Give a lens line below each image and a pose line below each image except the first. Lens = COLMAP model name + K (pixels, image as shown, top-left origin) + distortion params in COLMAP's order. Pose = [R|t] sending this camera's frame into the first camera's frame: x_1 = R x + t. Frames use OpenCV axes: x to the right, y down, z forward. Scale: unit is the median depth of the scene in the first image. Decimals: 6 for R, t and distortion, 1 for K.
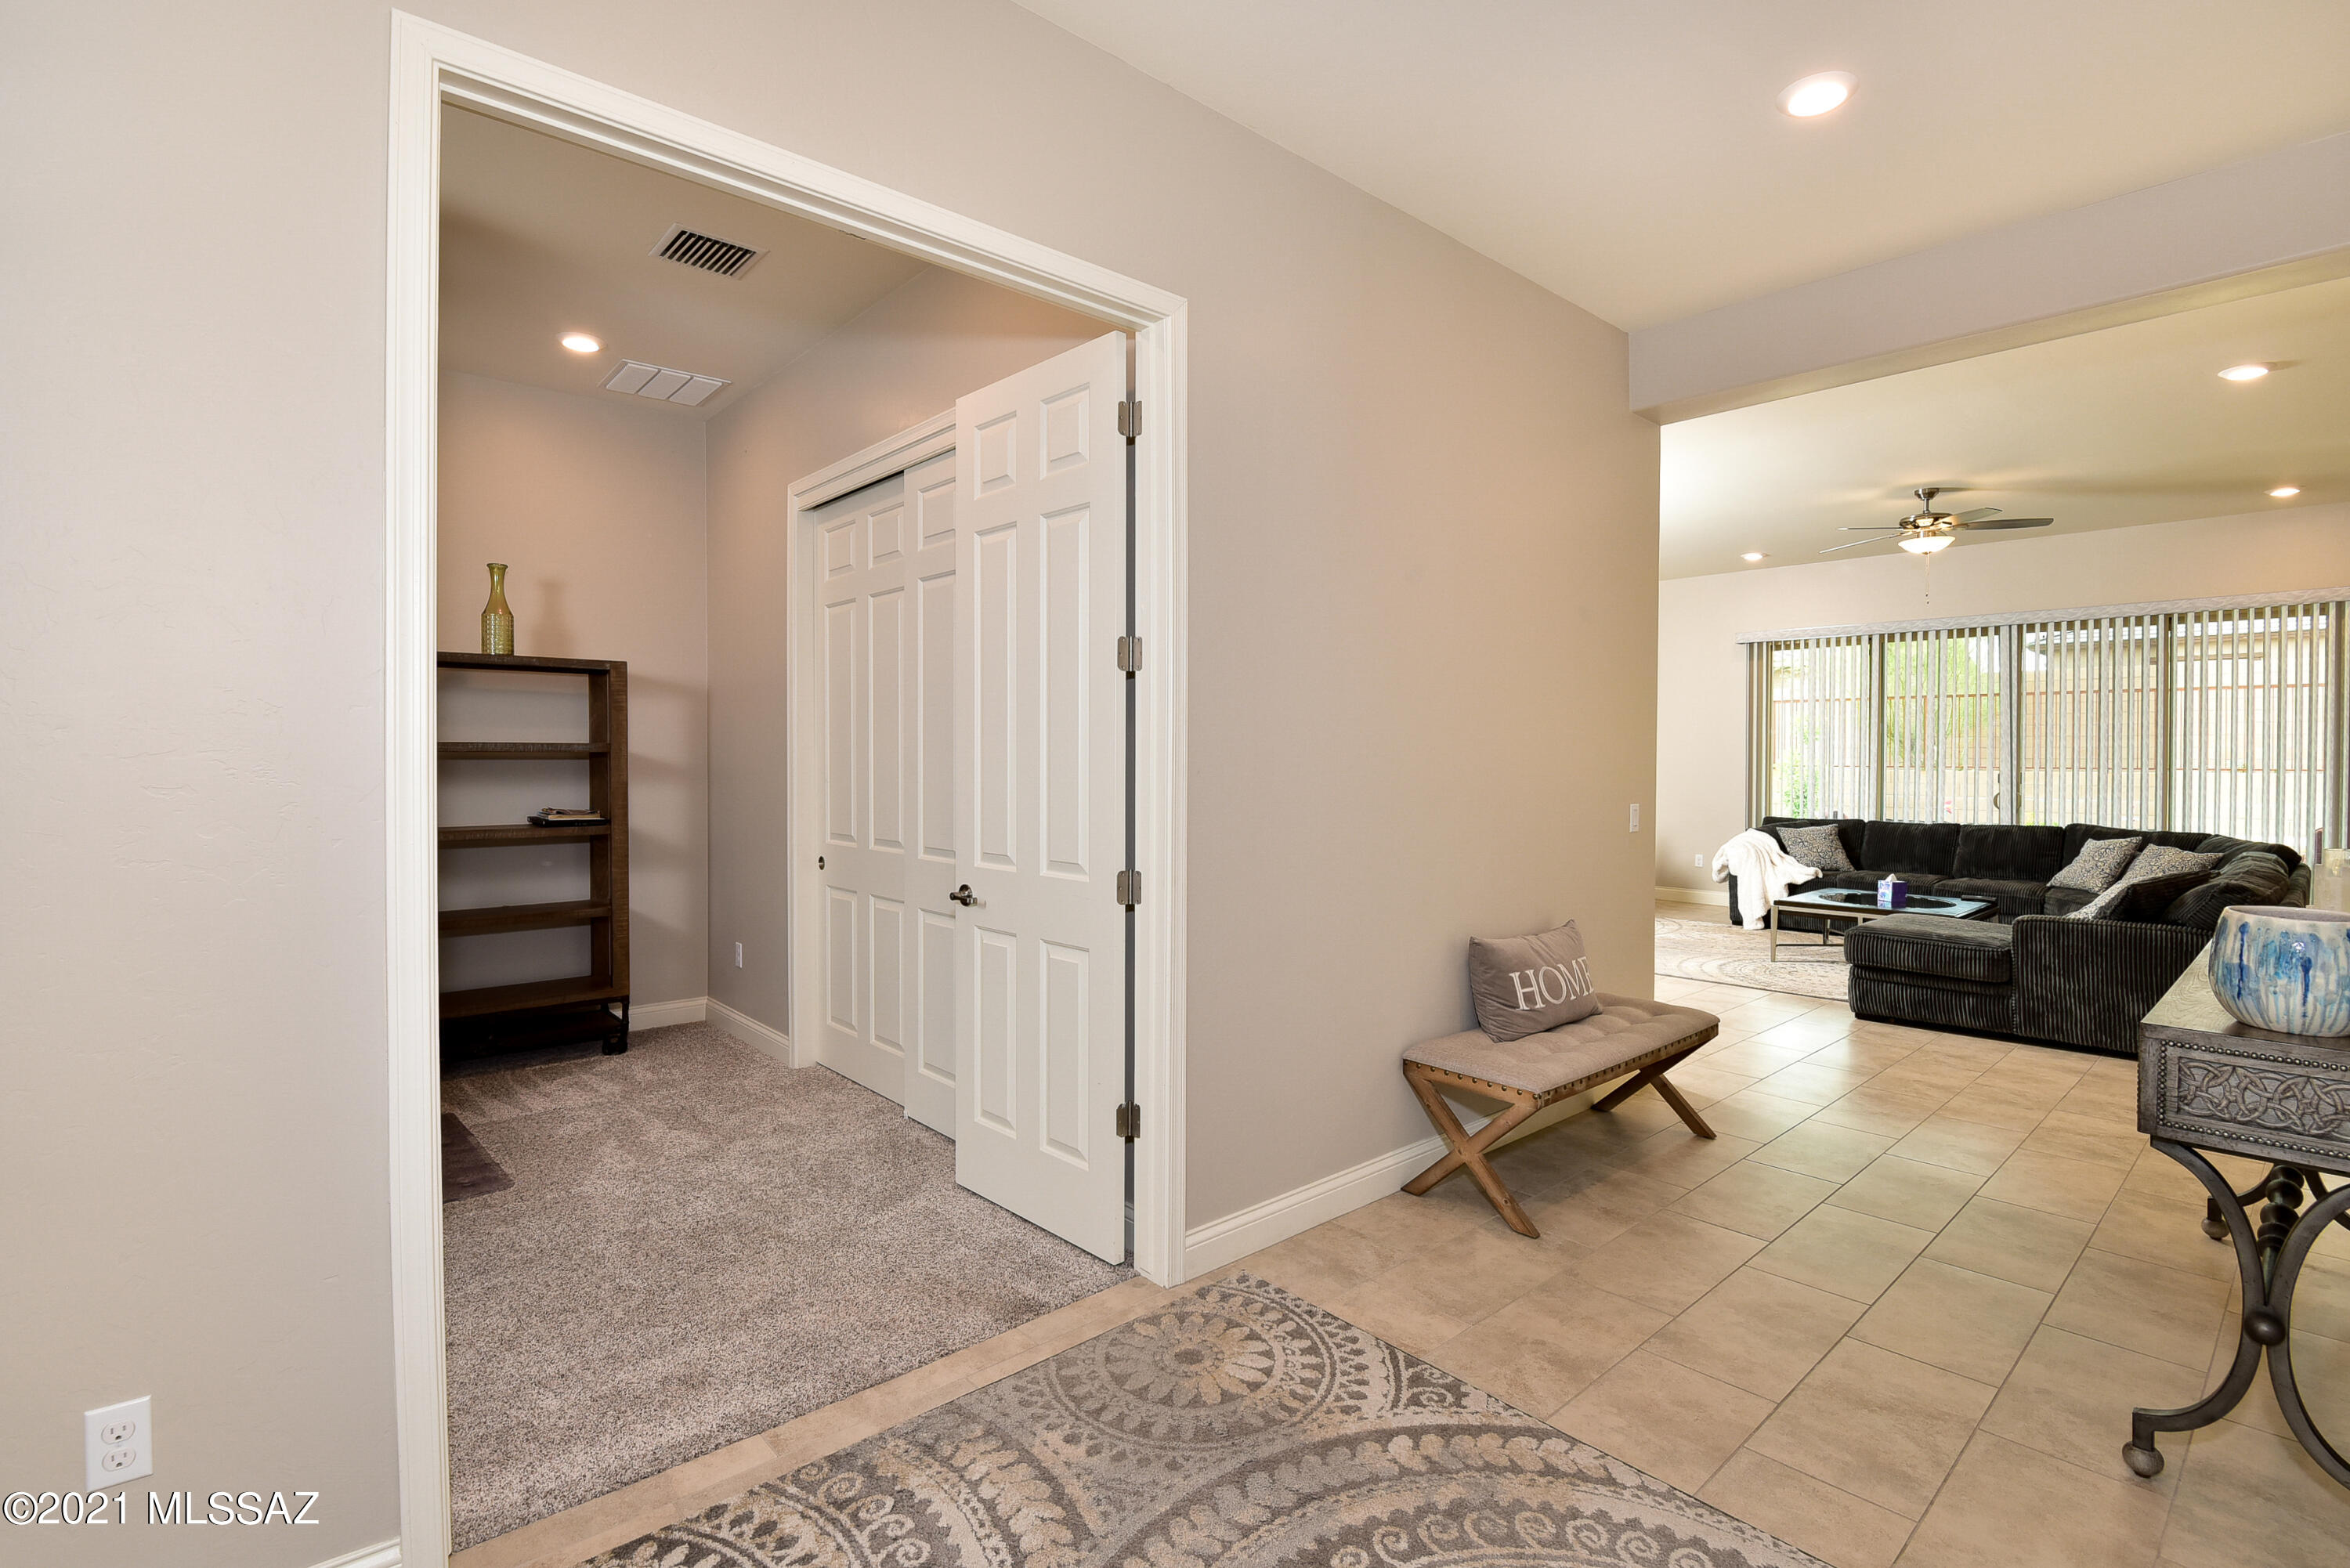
lens RADIAL K [[1084.9, 0, 1180.9], [0, 1084.9, 787.6], [0, 0, 1]] dist [-0.010947, -0.007325]
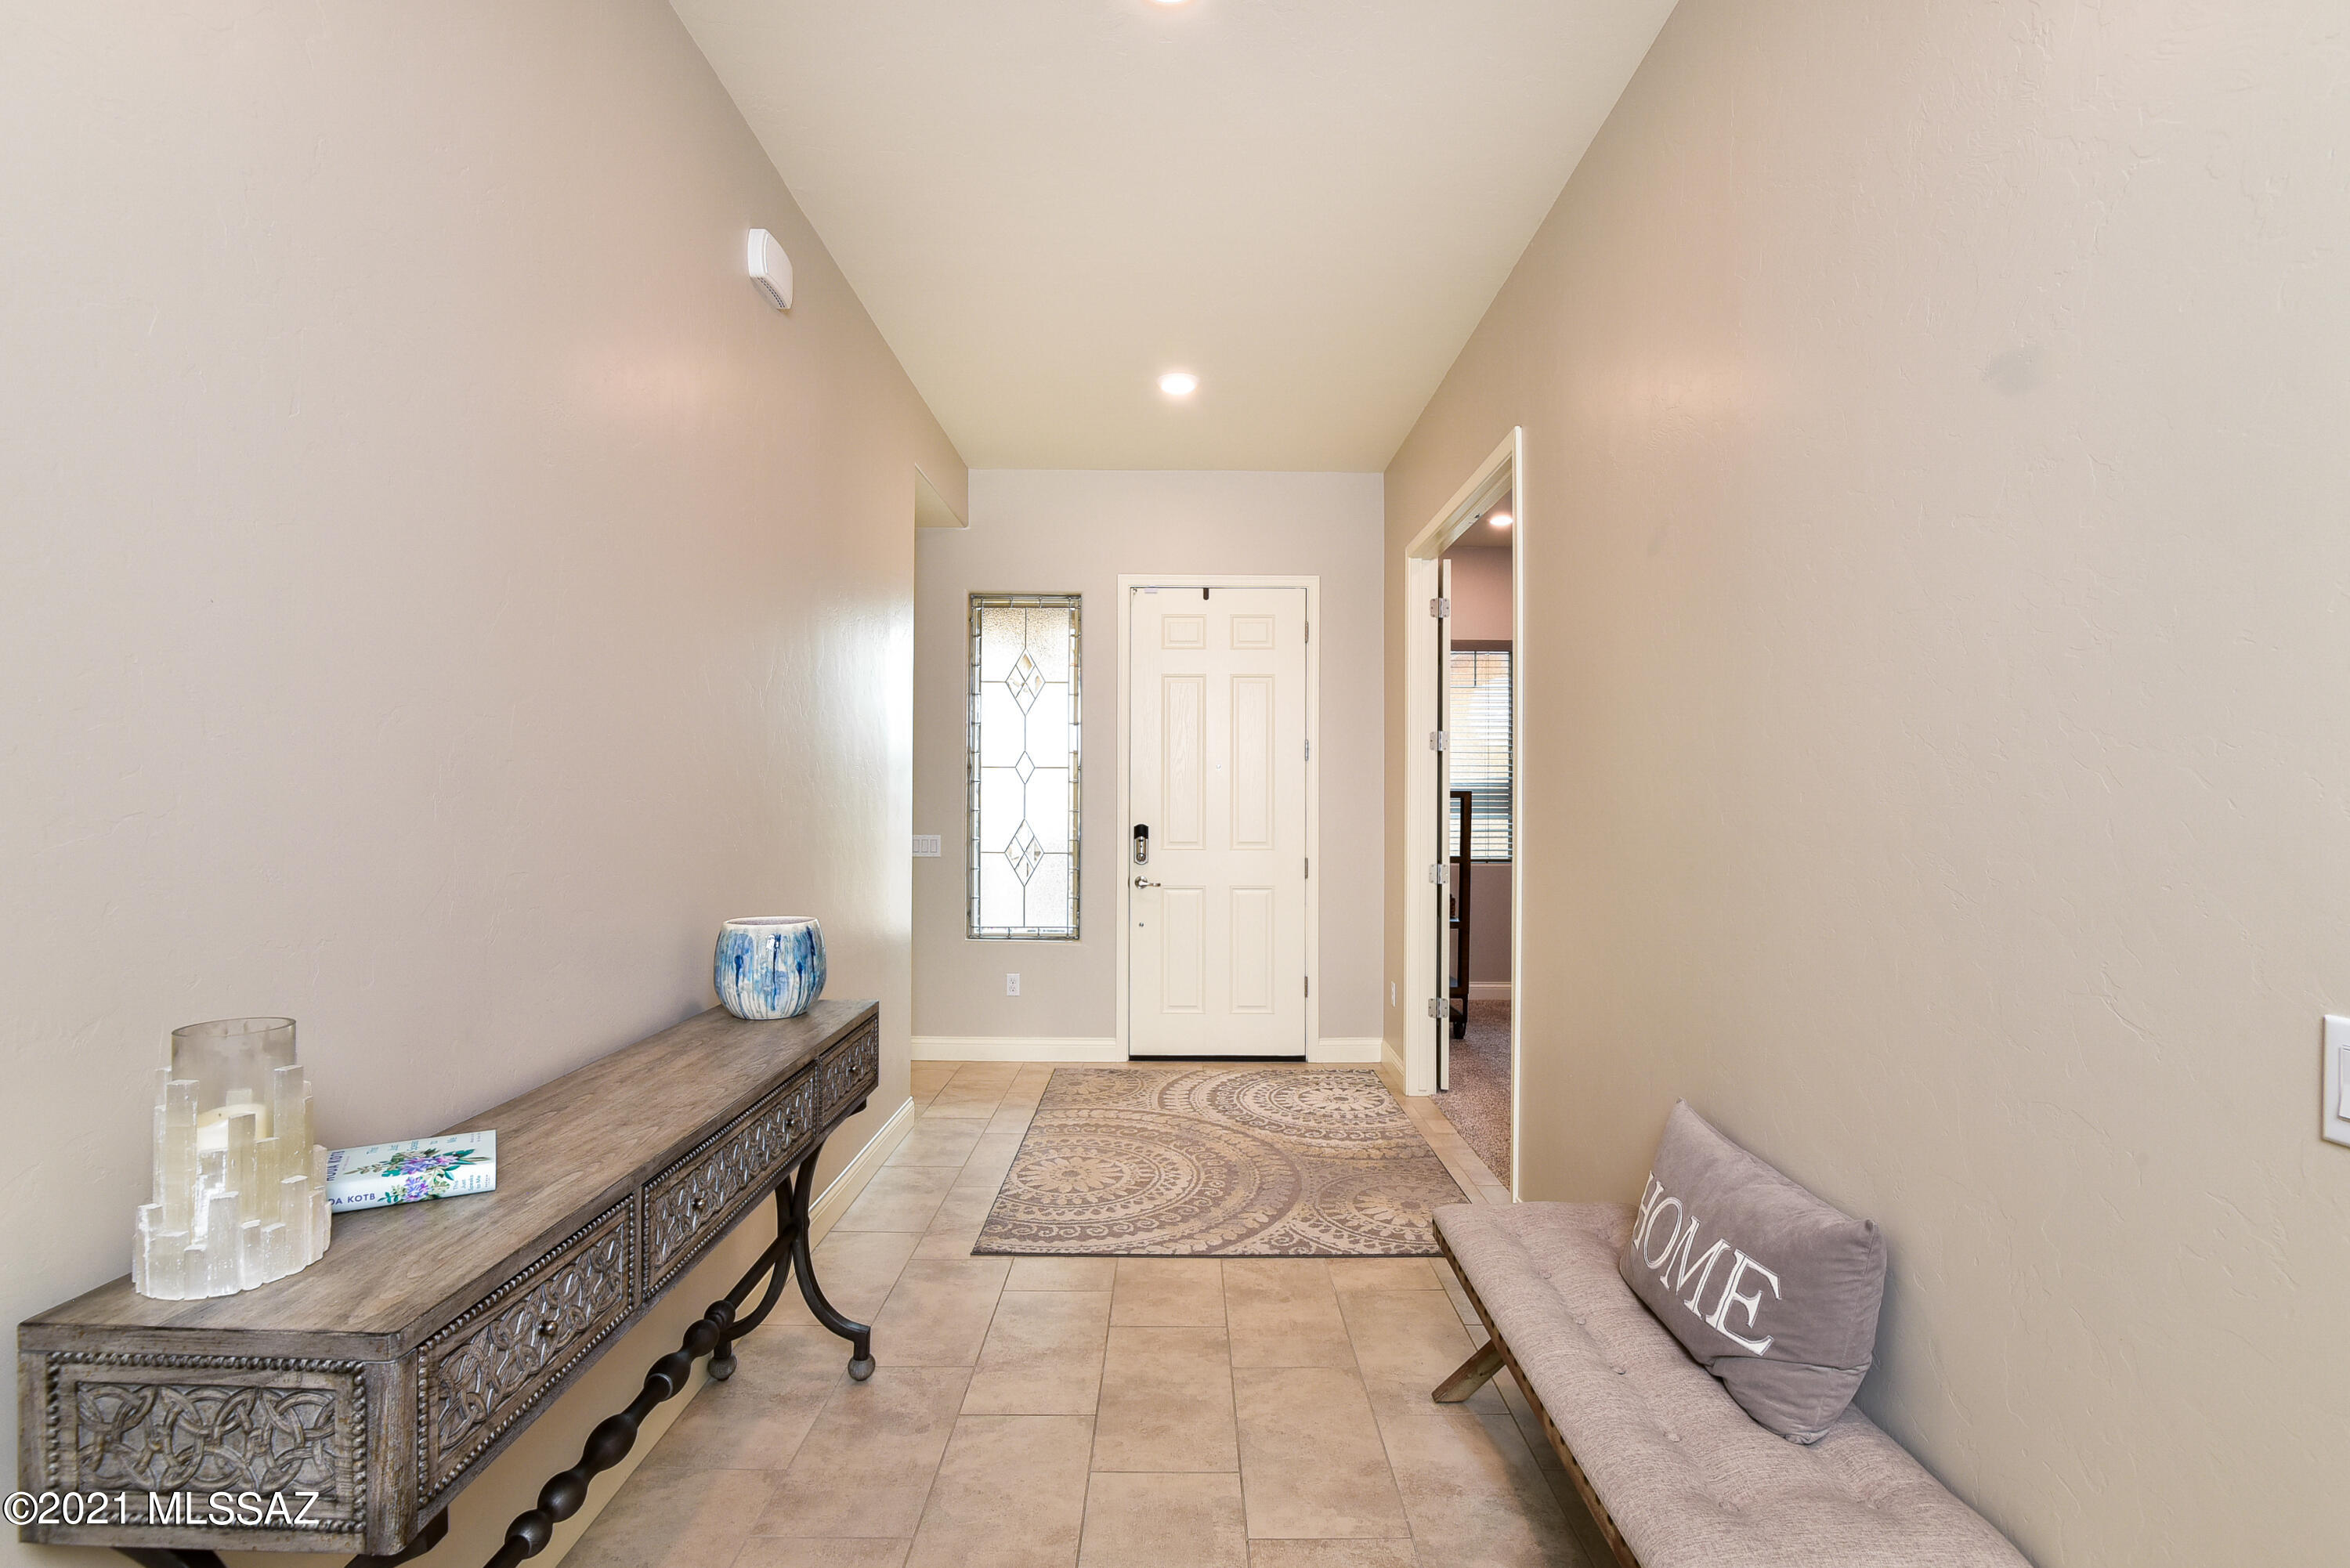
lens RADIAL K [[1084.9, 0, 1180.9], [0, 1084.9, 787.6], [0, 0, 1]] dist [-0.010947, -0.007325]
pose [[-0.667041, -0.014513, -0.744879, 1.517582], [-0.024752, 0.999690, 0.002689, -0.048026], [0.744609, 0.020231, -0.667194, 1.985831]]
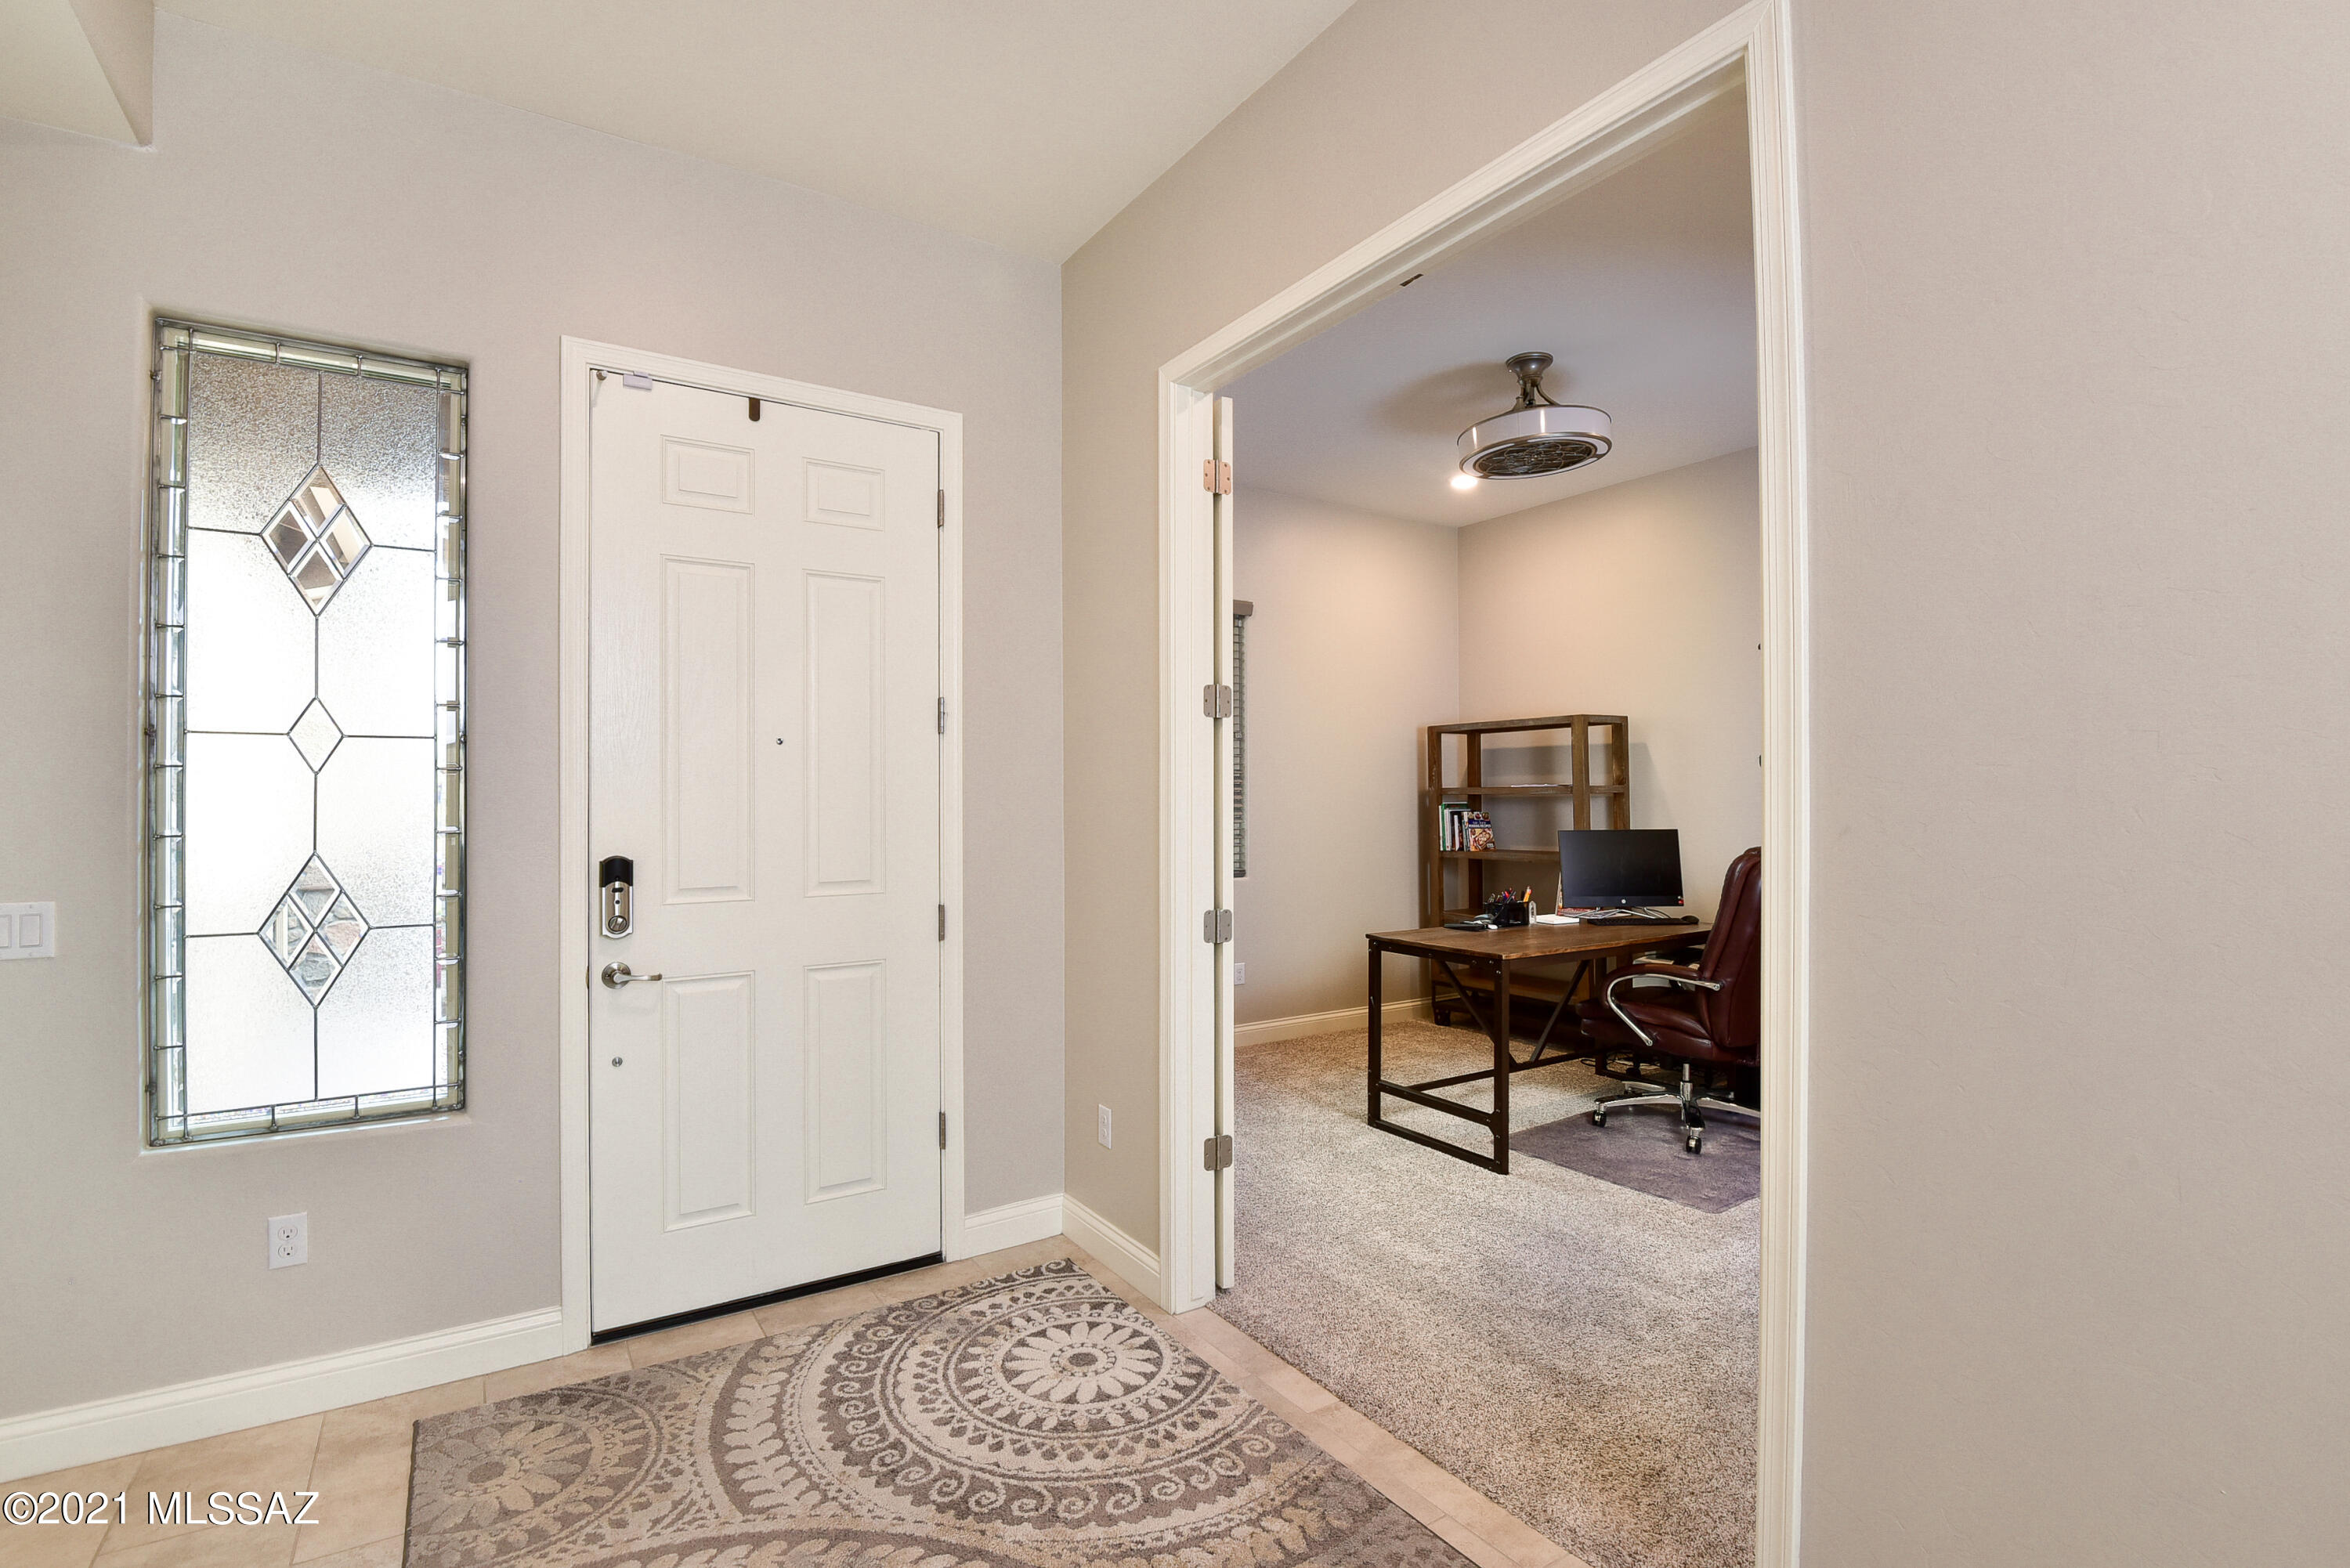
lens RADIAL K [[1084.9, 0, 1180.9], [0, 1084.9, 787.6], [0, 0, 1]] dist [-0.010947, -0.007325]
pose [[-0.153991, -0.013758, -0.987976, 0.776834], [-0.020107, 0.999740, -0.010788, -0.030214], [0.987868, 0.018204, -0.154228, 1.007829]]
